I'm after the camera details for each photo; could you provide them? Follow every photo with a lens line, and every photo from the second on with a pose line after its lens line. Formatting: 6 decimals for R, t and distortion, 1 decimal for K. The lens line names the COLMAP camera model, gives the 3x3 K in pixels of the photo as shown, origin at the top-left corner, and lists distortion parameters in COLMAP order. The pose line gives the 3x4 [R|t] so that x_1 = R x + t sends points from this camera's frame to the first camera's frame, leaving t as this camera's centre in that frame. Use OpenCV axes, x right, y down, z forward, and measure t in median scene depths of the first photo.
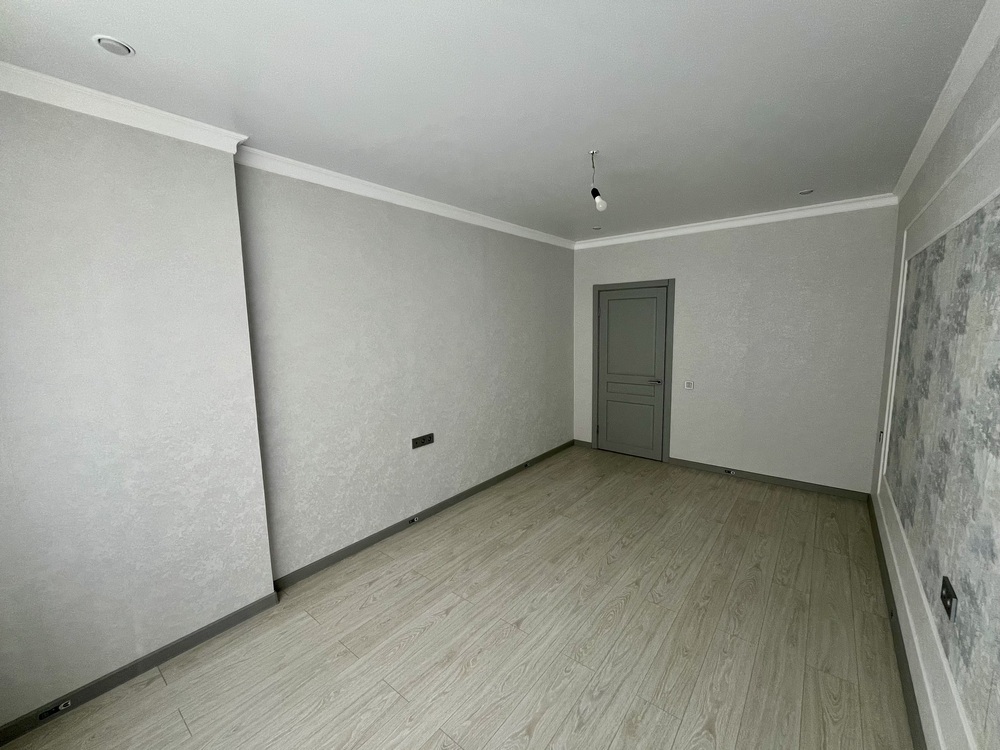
lens RADIAL K [[406.6, 0, 500.0], [0, 406.6, 375.0], [0, 0, 1]] dist [-0.002284, -0.000380]
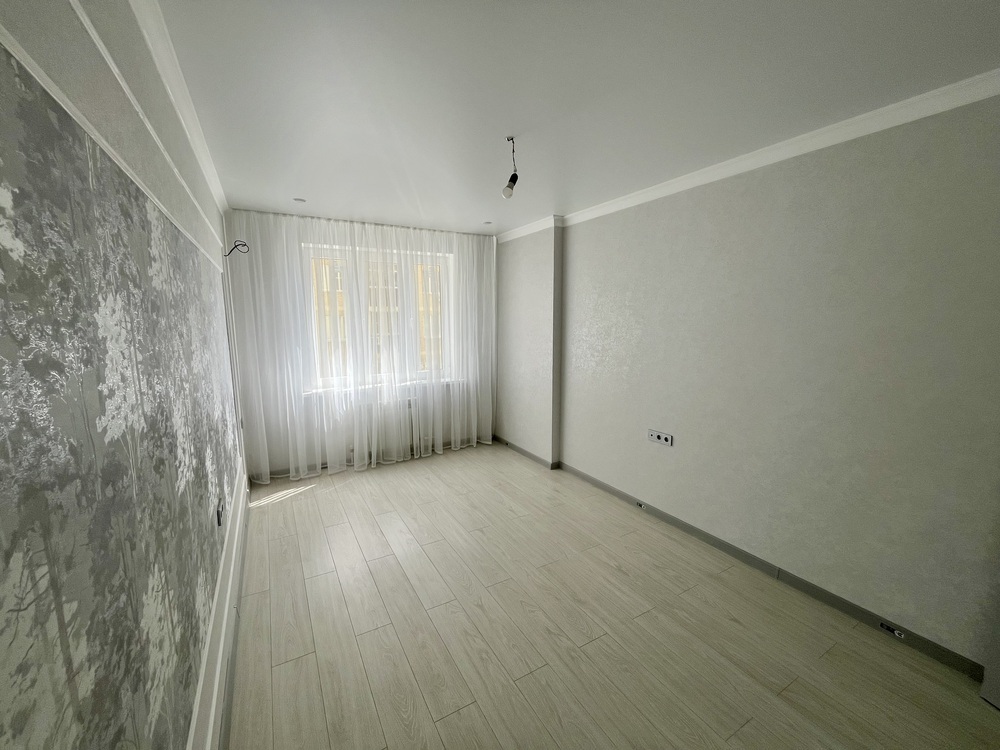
lens RADIAL K [[406.6, 0, 500.0], [0, 406.6, 375.0], [0, 0, 1]] dist [-0.002284, -0.000380]
pose [[-0.365907, 0.152659, -0.918045, 0.881056], [-0.099906, 0.974311, 0.201835, -0.151653], [0.925273, 0.165571, -0.341256, 1.032932]]
